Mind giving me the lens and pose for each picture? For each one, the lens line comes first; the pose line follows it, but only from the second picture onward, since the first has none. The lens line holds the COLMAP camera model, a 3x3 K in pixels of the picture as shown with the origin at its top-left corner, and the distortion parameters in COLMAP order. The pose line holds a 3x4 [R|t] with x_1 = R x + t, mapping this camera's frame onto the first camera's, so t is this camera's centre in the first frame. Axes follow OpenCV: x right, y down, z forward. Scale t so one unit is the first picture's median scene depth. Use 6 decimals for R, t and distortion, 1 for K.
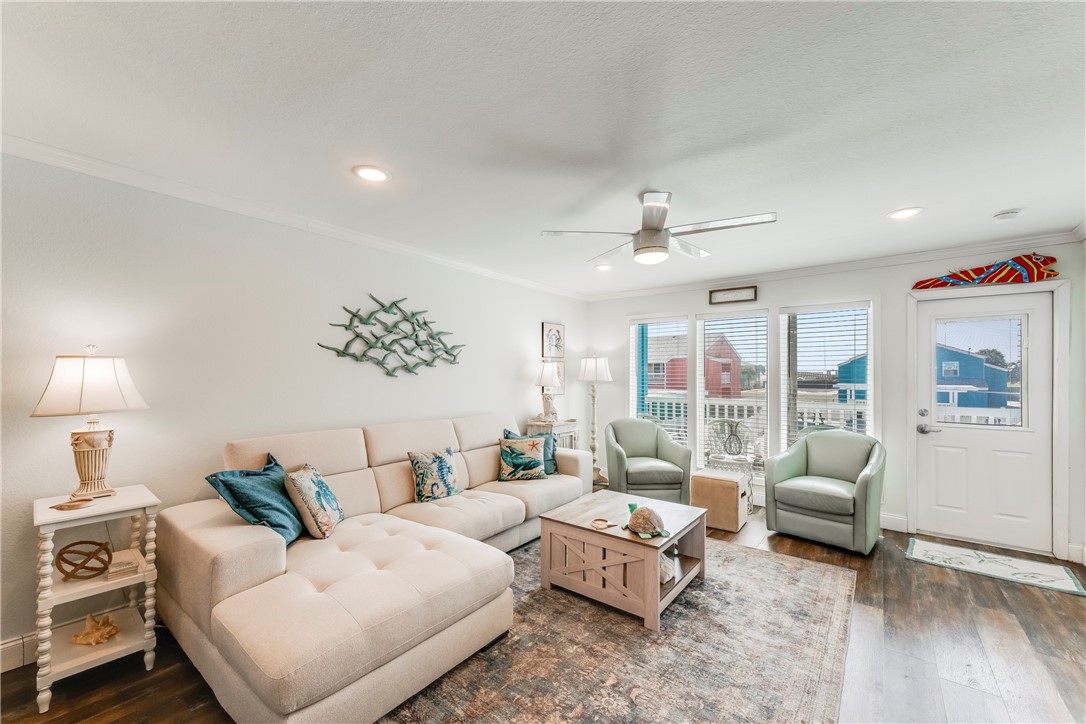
lens RADIAL K [[429.6, 0, 541.2], [0, 429.6, 374.1], [0, 0, 1]] dist [-0.000257, -0.000090]
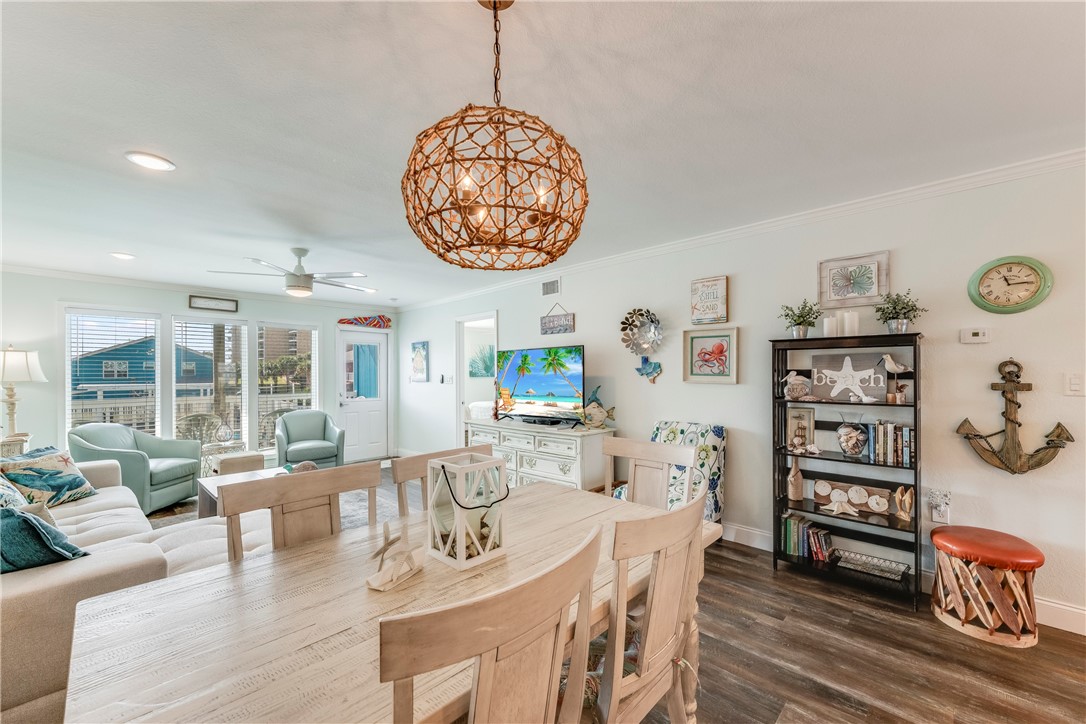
lens RADIAL K [[429.8, 0, 545.3], [0, 429.8, 370.2], [0, 0, 1]] dist [-0.000509, -0.000297]
pose [[0.084401, 0.003891, 0.996424, -0.825752], [0.002491, 0.999988, -0.004116, 0.000838], [-0.996429, 0.002830, 0.084390, 0.030268]]
